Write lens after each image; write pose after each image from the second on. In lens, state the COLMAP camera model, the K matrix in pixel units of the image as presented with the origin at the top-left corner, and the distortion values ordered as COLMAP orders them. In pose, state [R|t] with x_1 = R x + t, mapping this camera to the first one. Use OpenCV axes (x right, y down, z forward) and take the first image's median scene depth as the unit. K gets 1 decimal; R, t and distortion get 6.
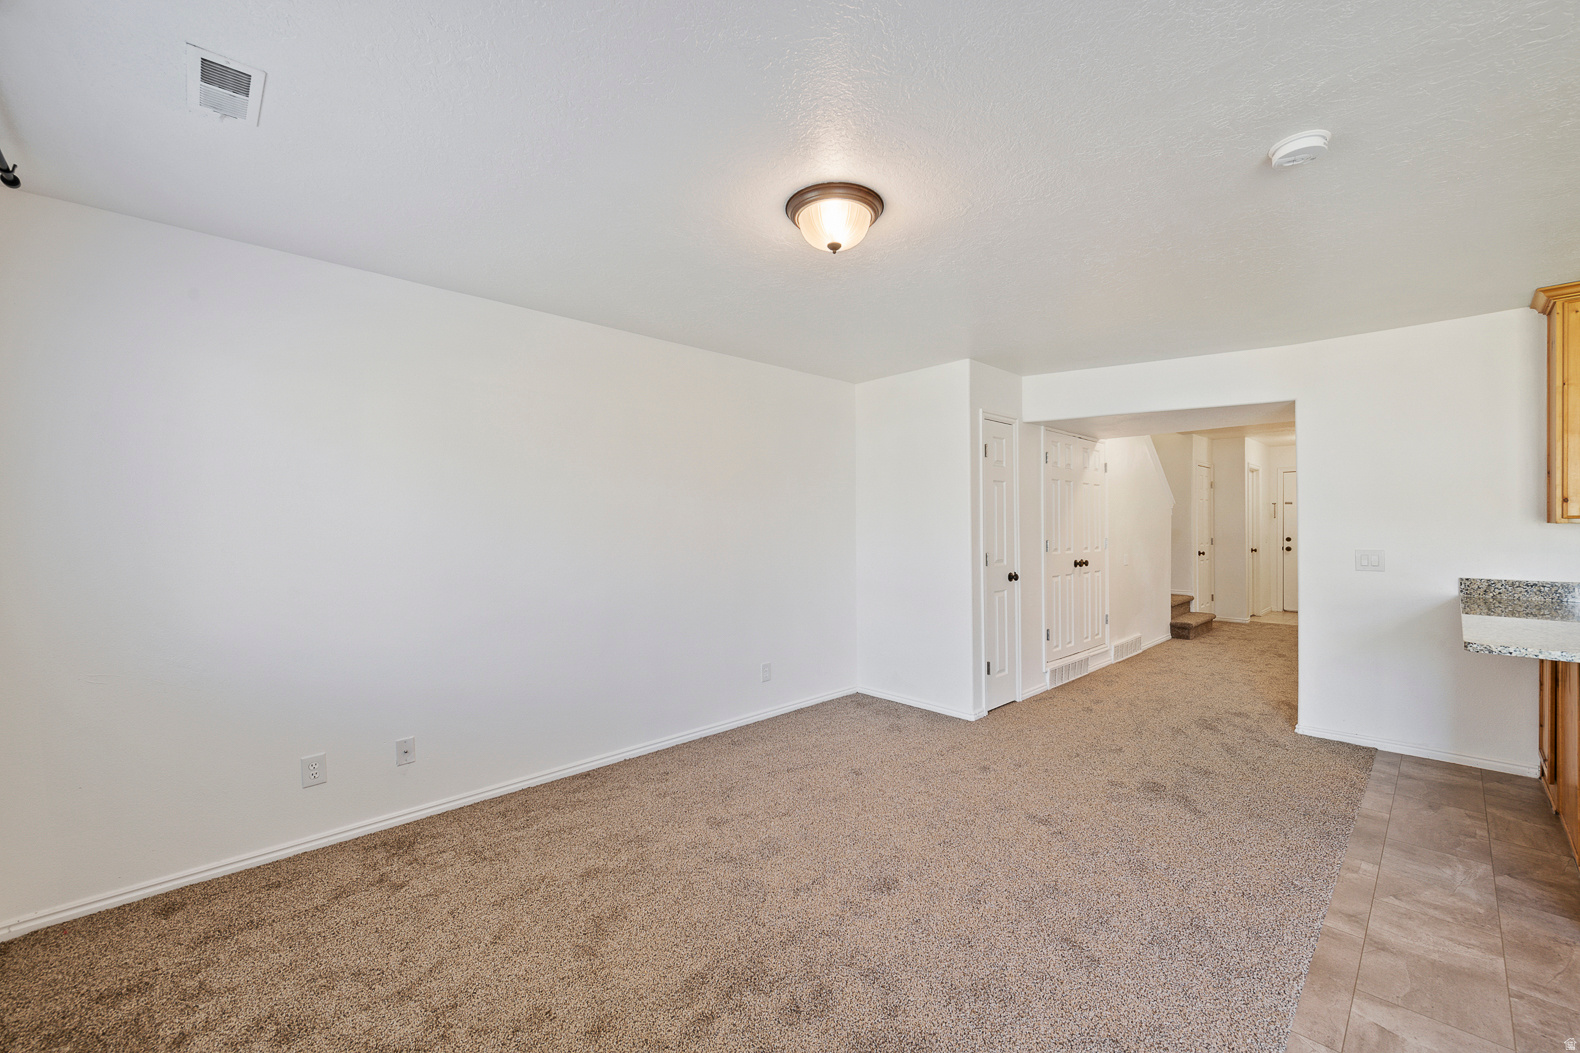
lens RADIAL K [[622.2, 0, 808.5], [0, 622.2, 527.0], [0, 0, 1]] dist [0.013695, -0.004695]
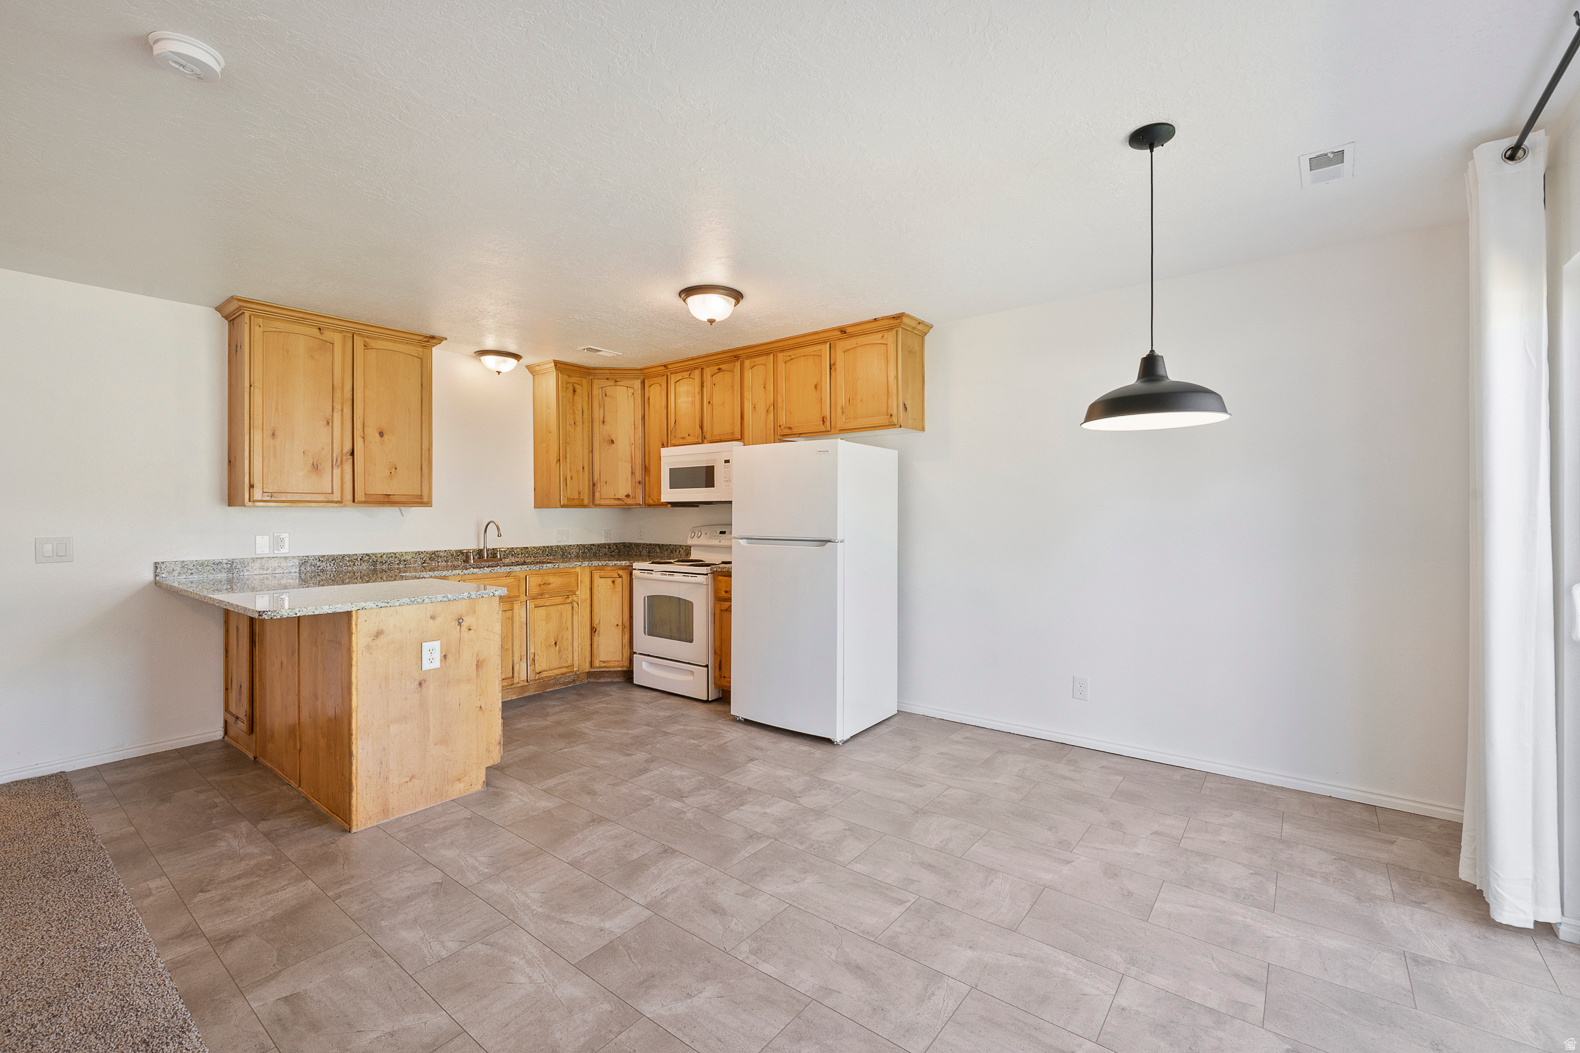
lens RADIAL K [[664.6, 0, 784.6], [0, 664.6, 512.6], [0, 0, 1]] dist [-0.001774, -0.003878]
pose [[-0.133746, 0.007485, 0.990987, -0.156269], [0.007407, 0.999951, -0.006553, 0.024938], [-0.990988, 0.006464, -0.133795, 0.225144]]
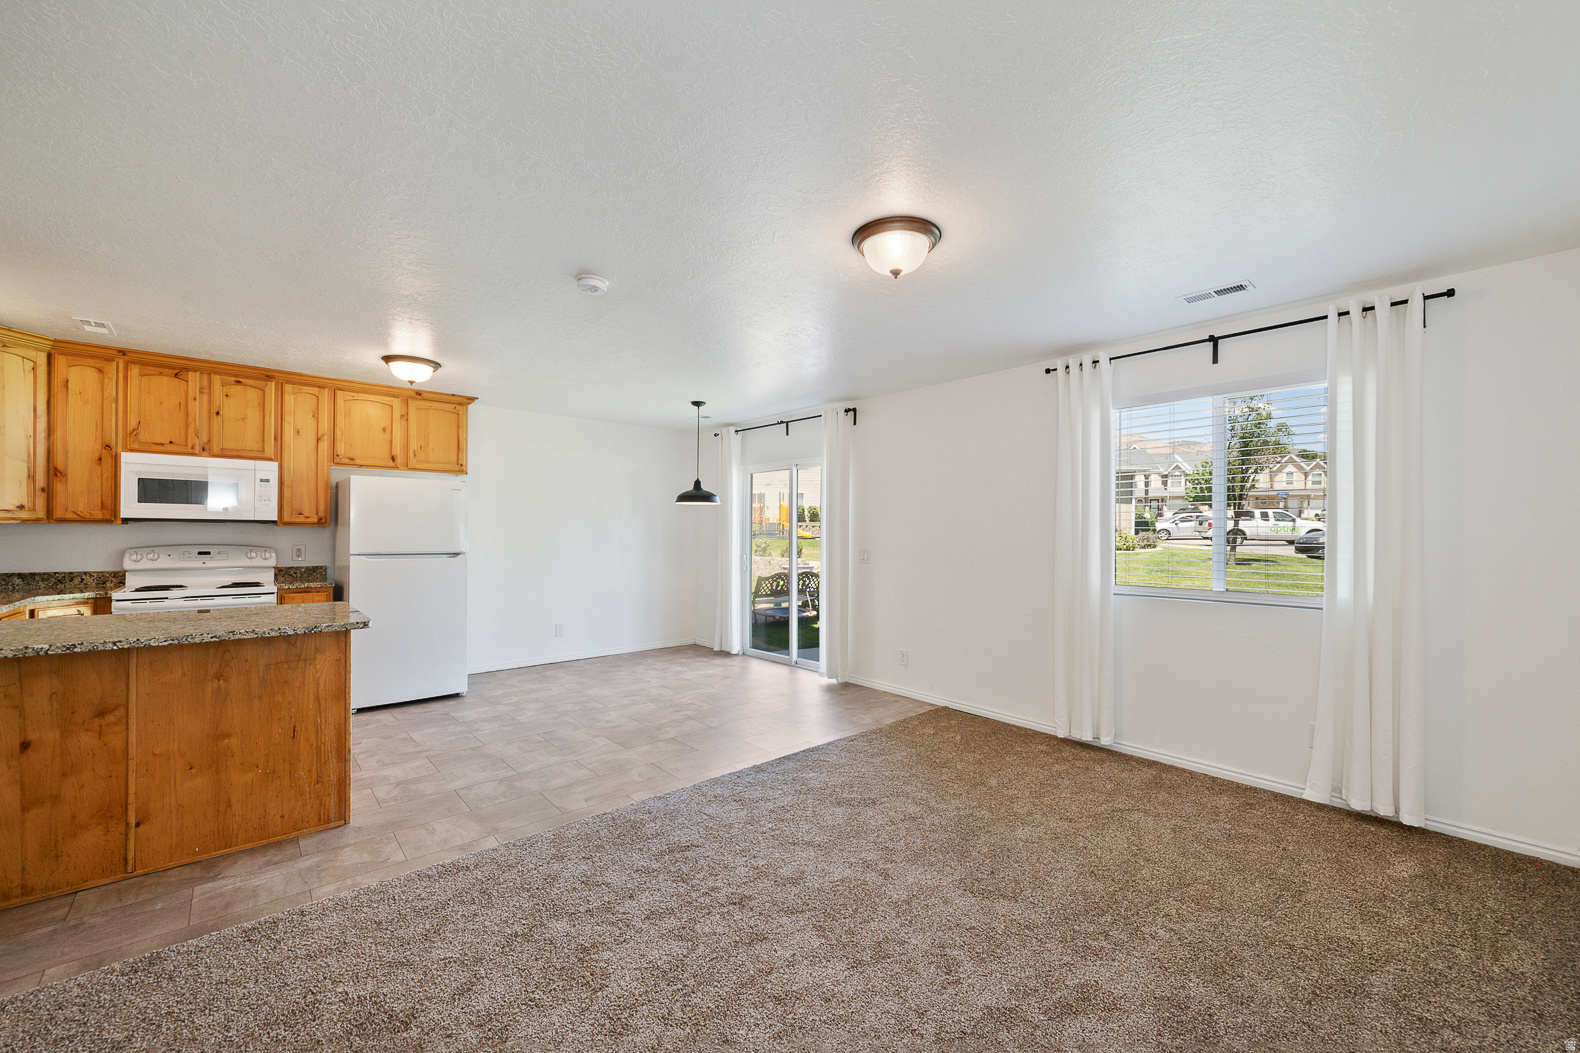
lens RADIAL K [[622.2, 0, 793.4], [0, 622.2, 531.8], [0, 0, 1]] dist [0.013695, -0.004695]
pose [[-0.998828, -0.000592, 0.048397, 0.144824], [-0.000483, 0.999997, 0.002257, 0.006943], [-0.048398, 0.002231, -0.998826, 1.808091]]
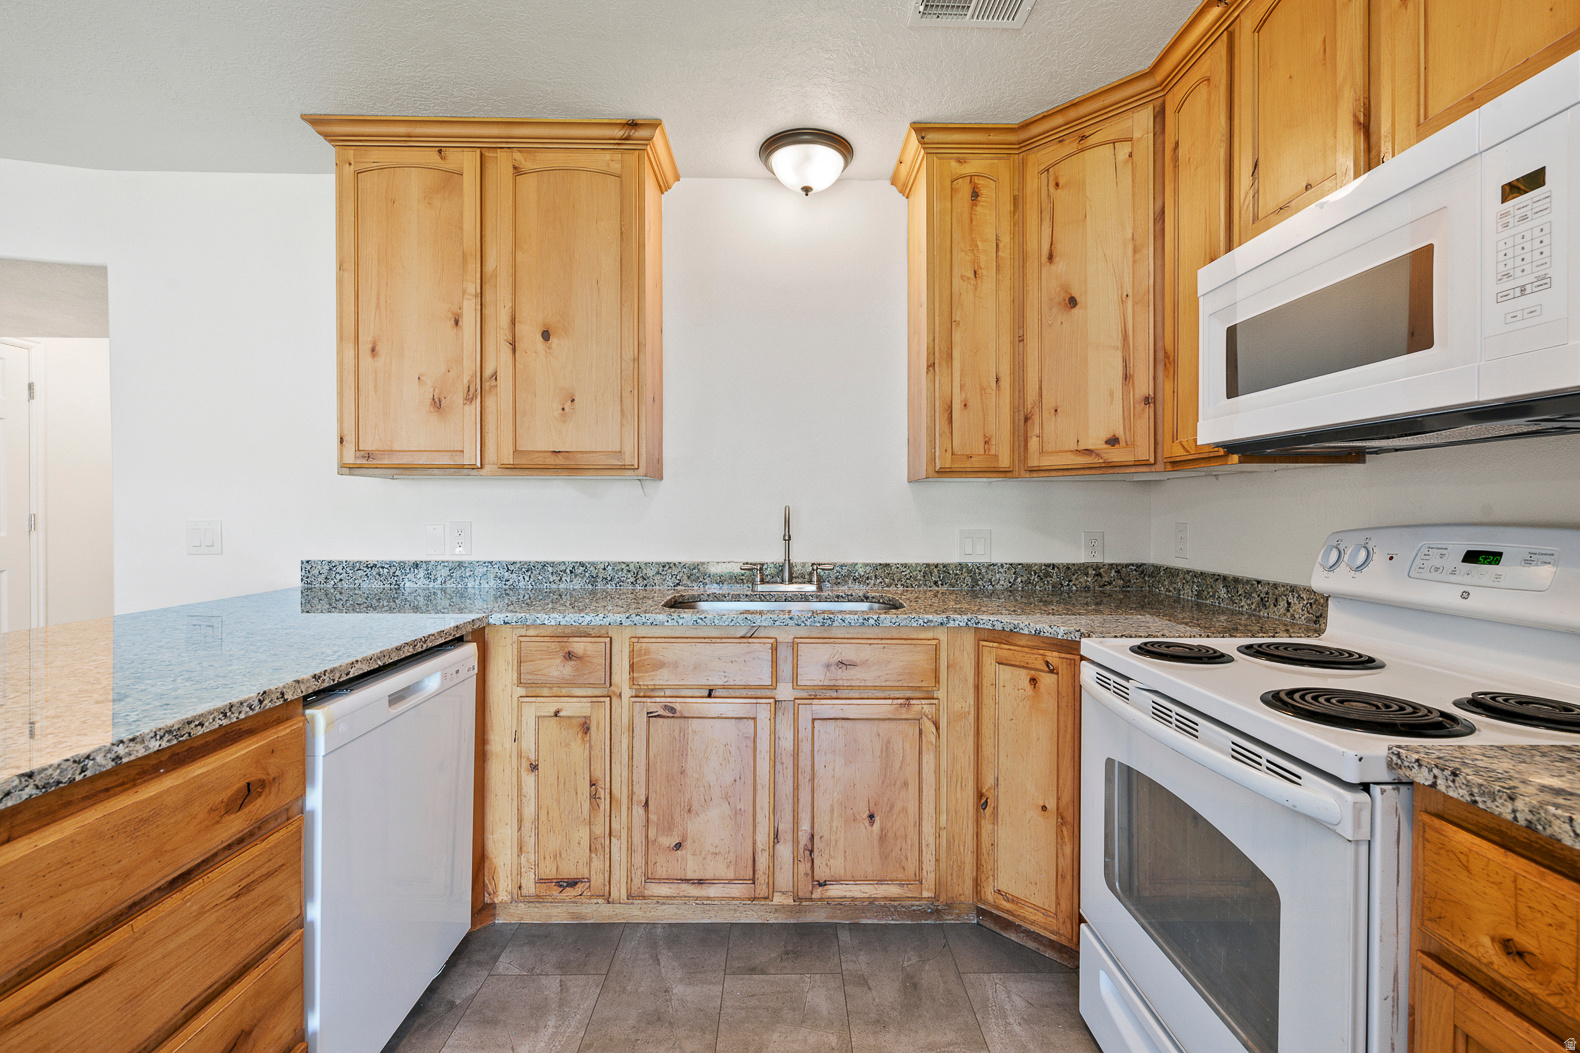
lens RADIAL K [[664.6, 0, 793.6], [0, 664.6, 518.7], [0, 0, 1]] dist [-0.001774, -0.003878]
pose [[0.683189, 0.000842, 0.730241, 1.186709], [-0.004201, 0.999987, 0.002777, 0.044172], [-0.730229, -0.004965, 0.683184, 0.178430]]
